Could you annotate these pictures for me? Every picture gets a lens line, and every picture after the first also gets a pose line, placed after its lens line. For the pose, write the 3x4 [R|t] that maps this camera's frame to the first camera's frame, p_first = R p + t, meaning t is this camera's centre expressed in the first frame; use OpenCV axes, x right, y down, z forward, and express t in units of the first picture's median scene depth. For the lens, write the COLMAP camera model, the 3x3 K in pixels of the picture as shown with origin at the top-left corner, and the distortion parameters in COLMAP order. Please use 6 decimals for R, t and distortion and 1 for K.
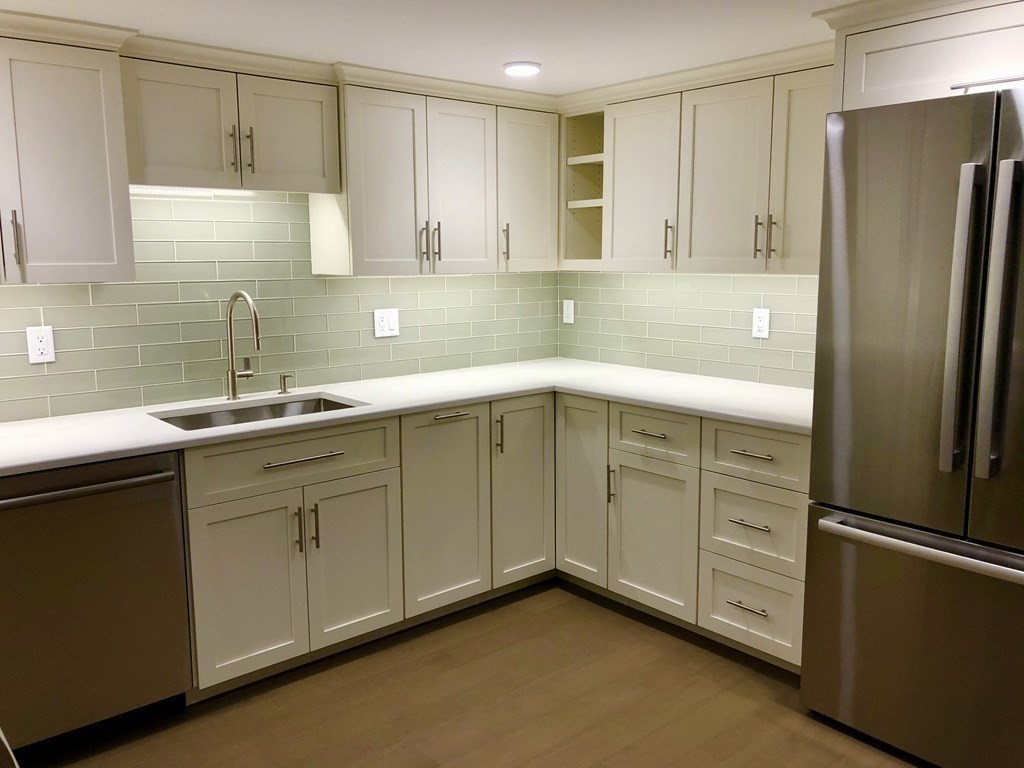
lens RADIAL K [[826.1, 0, 510.0], [0, 826.1, 382.9], [0, 0, 1]] dist [0.012663, -0.031515]
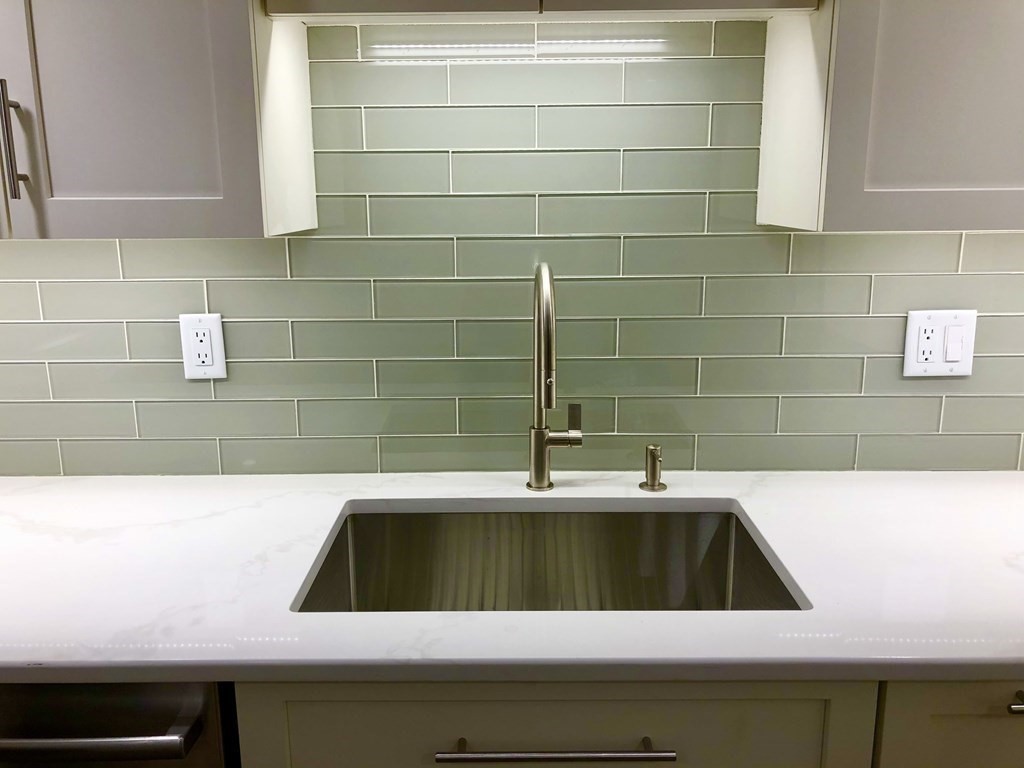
lens RADIAL K [[826.1, 0, 503.8], [0, 826.1, 382.5], [0, 0, 1]] dist [0.012663, -0.031515]
pose [[0.754903, 0.139337, -0.640864, -0.052263], [-0.095813, 0.990117, 0.102409, -0.086103], [0.648800, -0.015905, 0.760793, 0.621787]]
